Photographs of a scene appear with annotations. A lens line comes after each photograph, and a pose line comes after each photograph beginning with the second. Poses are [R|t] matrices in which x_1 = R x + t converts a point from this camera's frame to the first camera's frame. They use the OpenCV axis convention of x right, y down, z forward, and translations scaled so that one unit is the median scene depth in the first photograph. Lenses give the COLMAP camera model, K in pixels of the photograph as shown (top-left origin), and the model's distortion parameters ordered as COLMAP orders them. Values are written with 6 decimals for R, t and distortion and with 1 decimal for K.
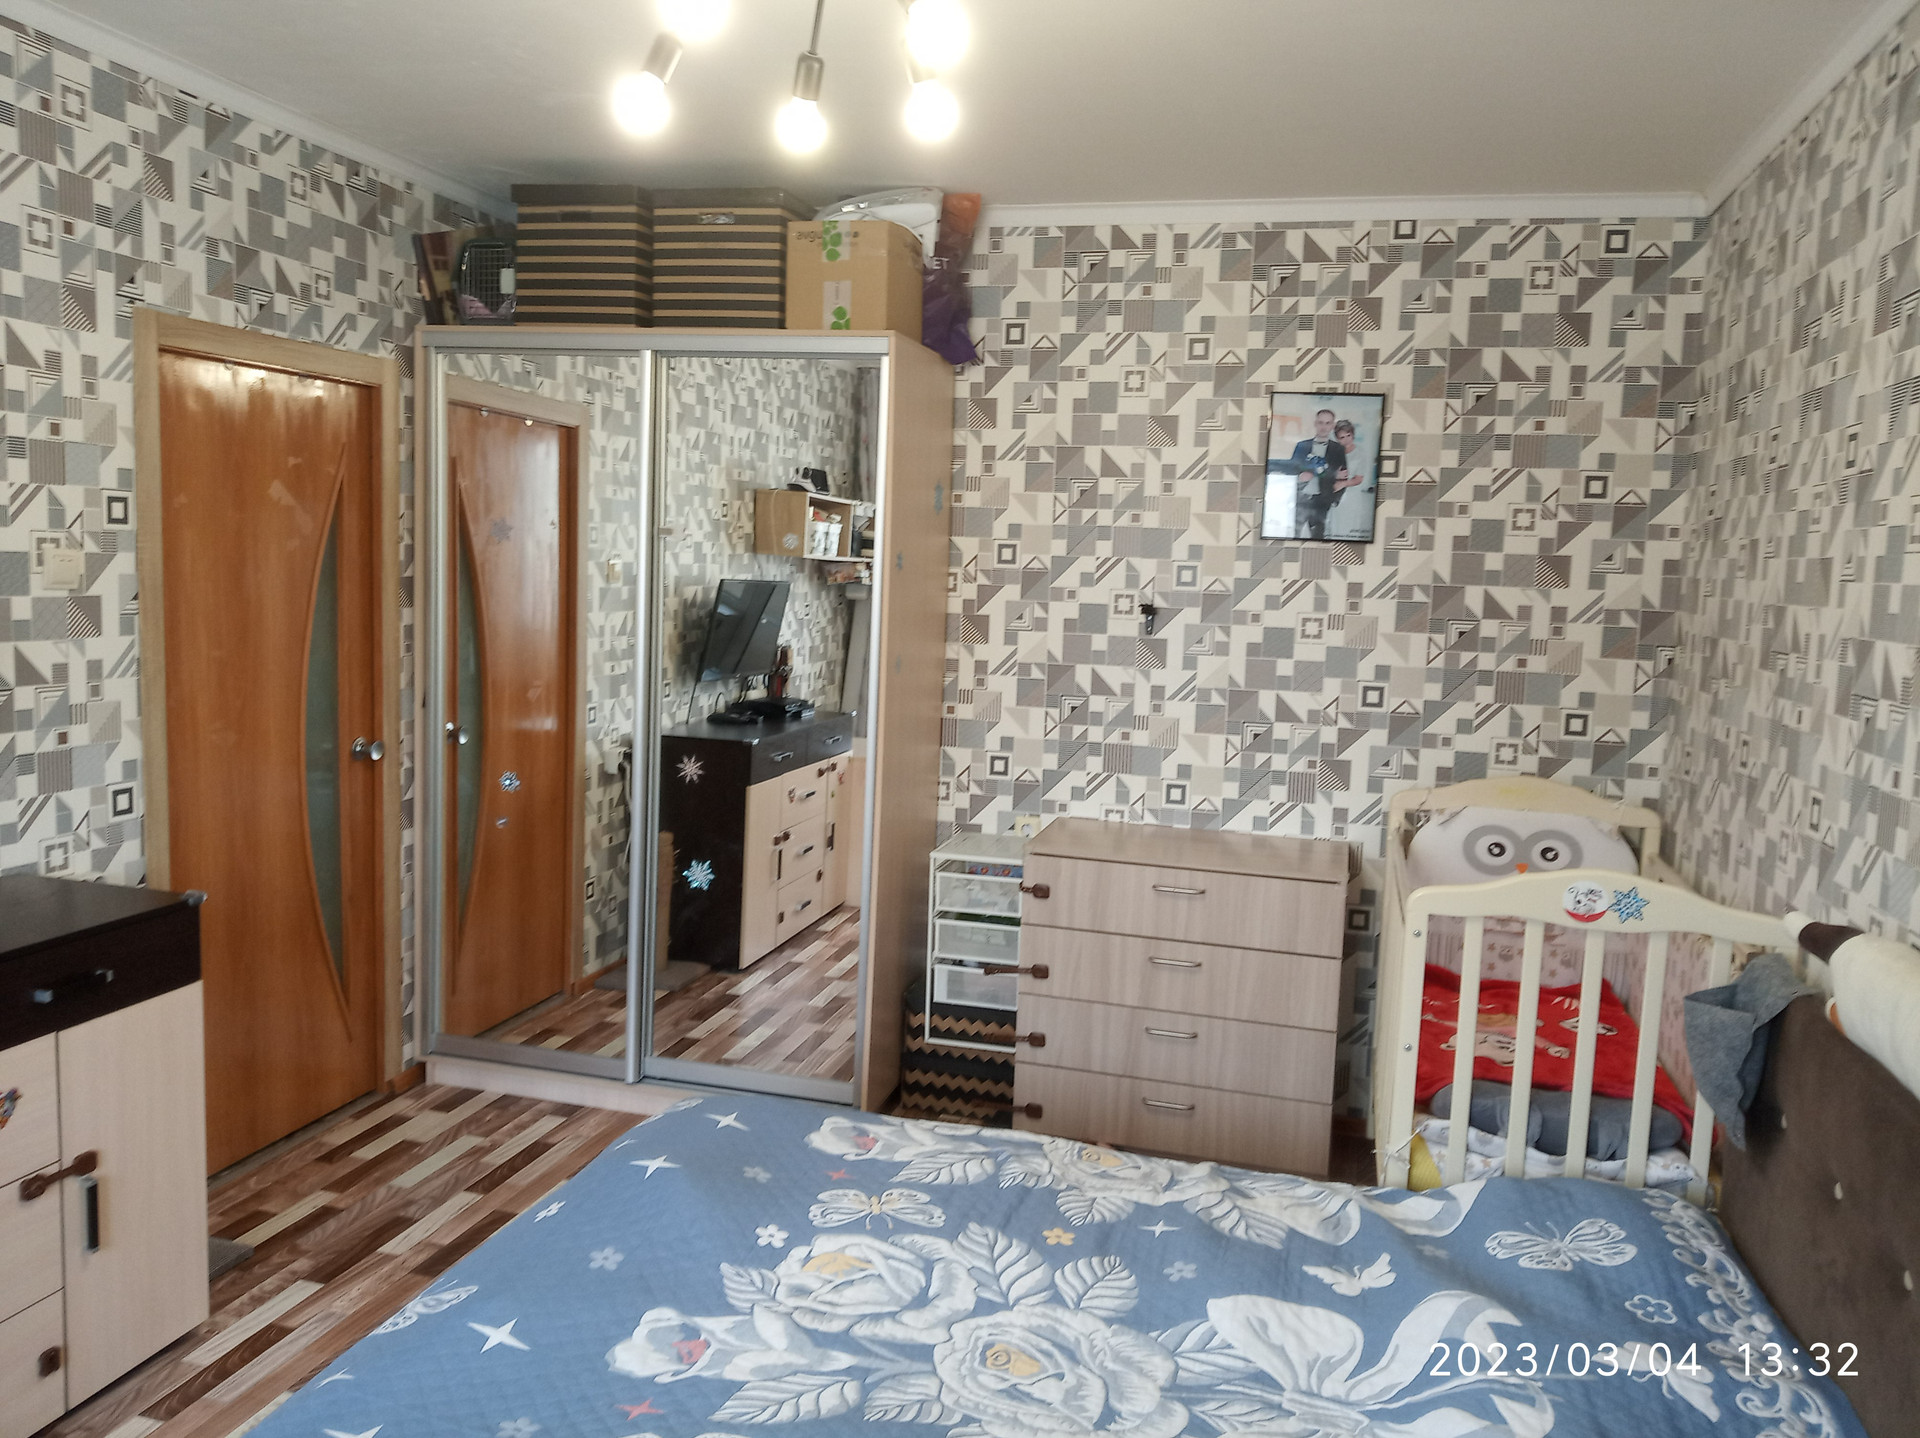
lens RADIAL K [[1467.7, 0, 958.8], [0, 1467.7, 724.5], [0, 0, 1]] dist [0.027683, -0.035628]
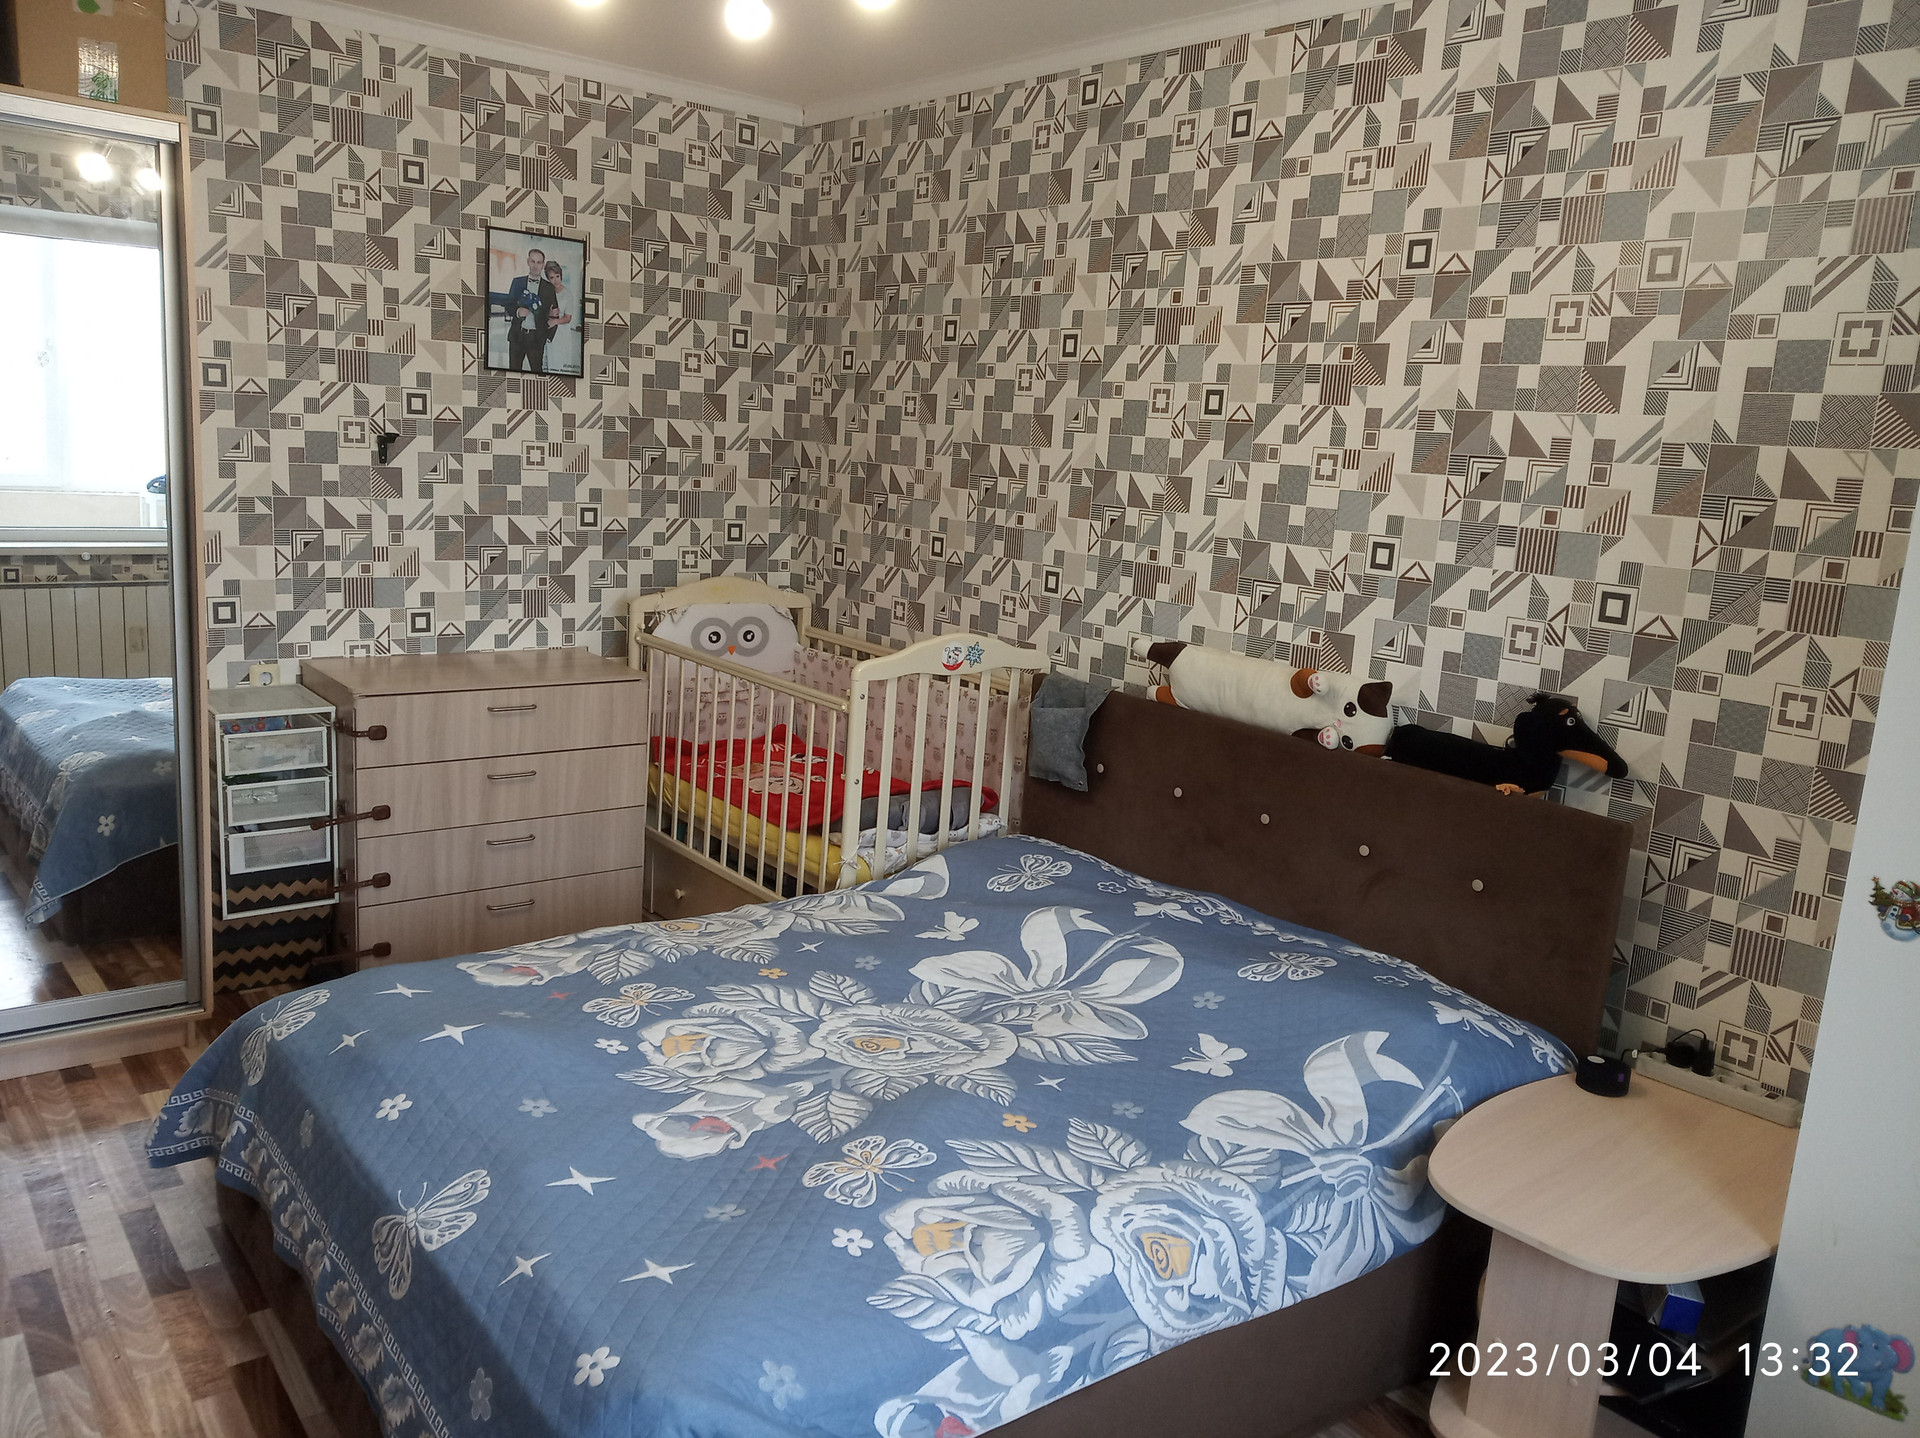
lens RADIAL K [[1467.7, 0, 966.8], [0, 1467.7, 713.6], [0, 0, 1]] dist [0.027683, -0.035628]
pose [[0.594909, -0.154870, 0.788733, -0.460066], [0.051415, 0.986585, 0.154939, -0.029922], [-0.802147, -0.051622, 0.594891, 0.089658]]
